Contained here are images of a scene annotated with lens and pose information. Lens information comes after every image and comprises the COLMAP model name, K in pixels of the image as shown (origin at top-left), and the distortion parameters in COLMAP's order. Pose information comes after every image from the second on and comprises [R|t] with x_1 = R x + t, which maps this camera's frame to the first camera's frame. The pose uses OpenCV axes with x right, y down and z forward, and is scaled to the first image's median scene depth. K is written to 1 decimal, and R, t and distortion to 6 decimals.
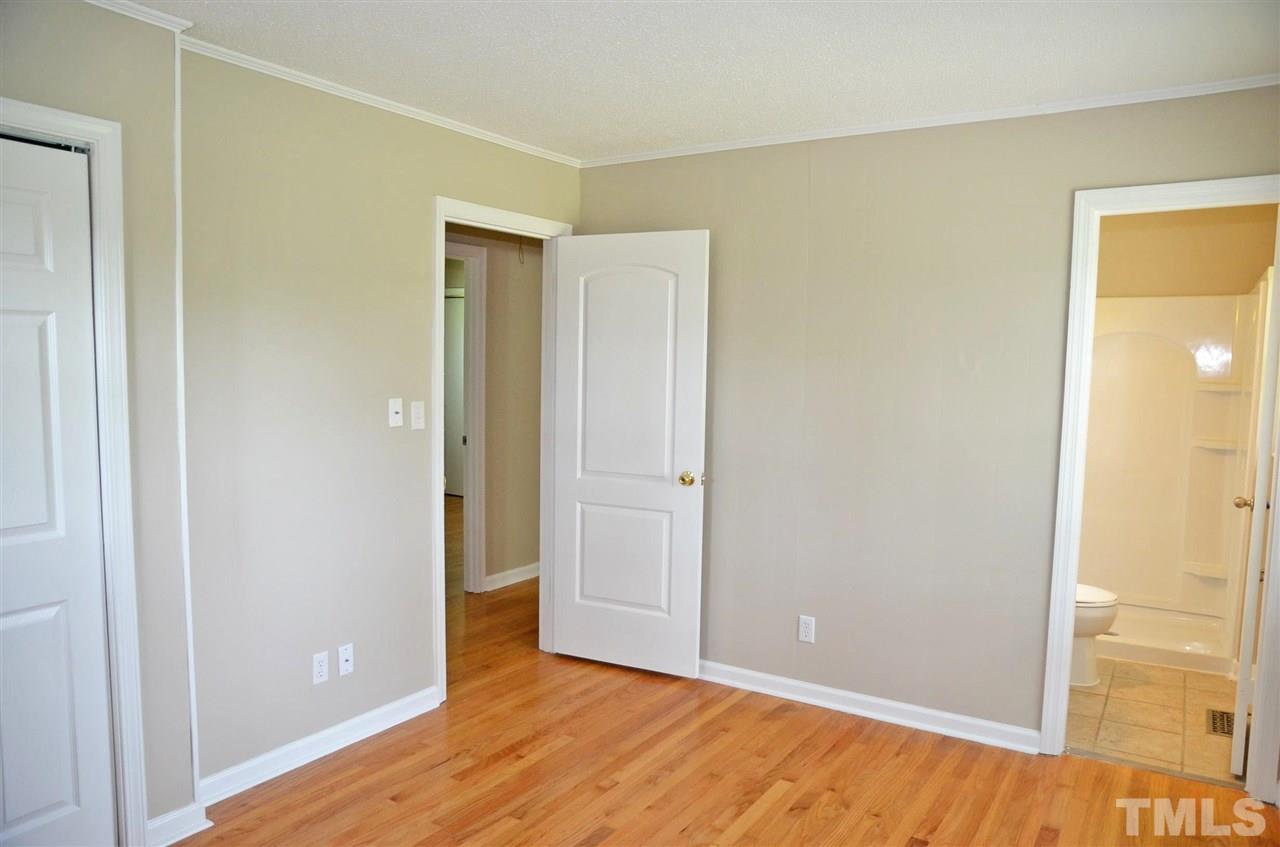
lens RADIAL K [[892.9, 0, 640.0], [0, 892.9, 423.5], [0, 0, 1]] dist [-0.113453, 0.091607]
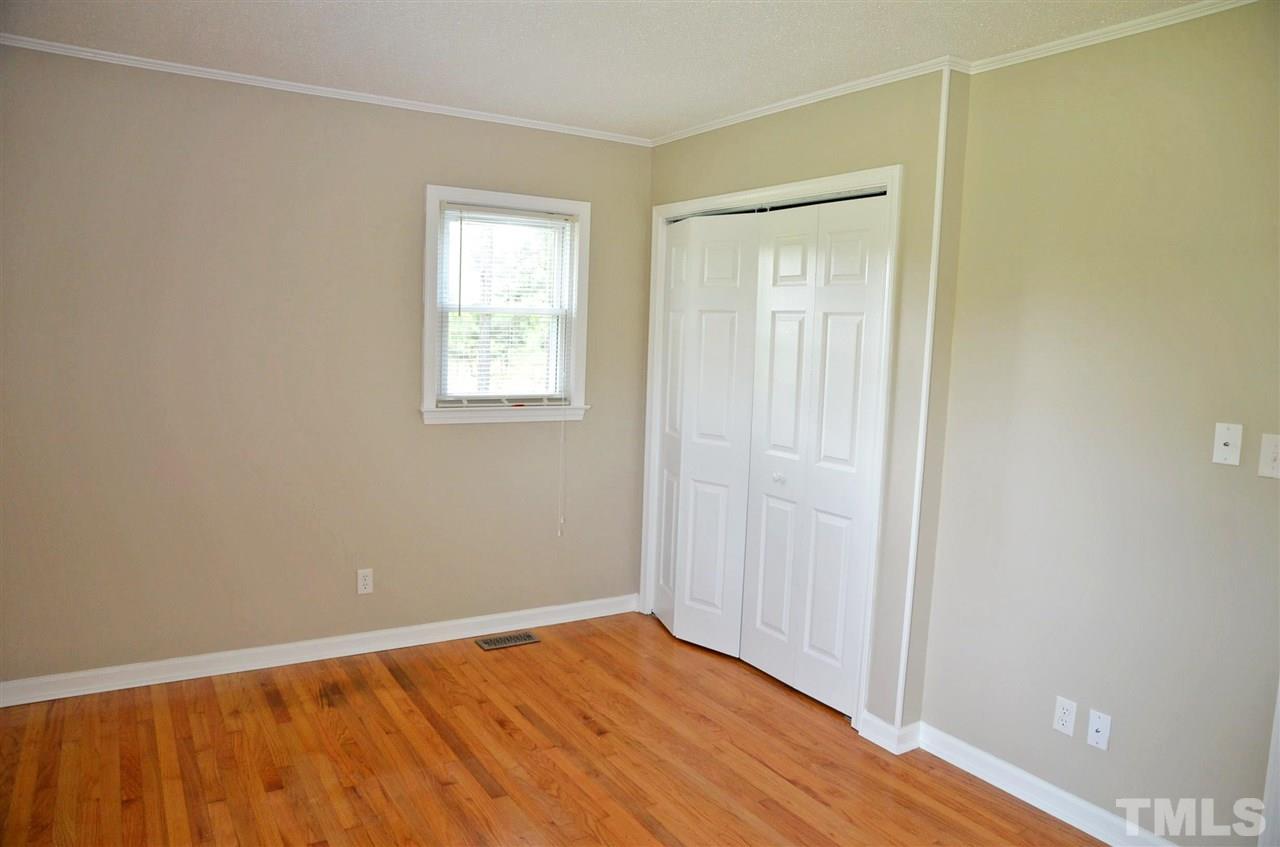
lens RADIAL K [[892.9, 0, 640.0], [0, 892.9, 423.5], [0, 0, 1]] dist [-0.113453, 0.091607]
pose [[-0.416180, 0.051799, -0.907806, 0.577315], [-0.127974, 0.985102, 0.114879, -0.051145], [0.900231, 0.163986, -0.403351, 0.925001]]
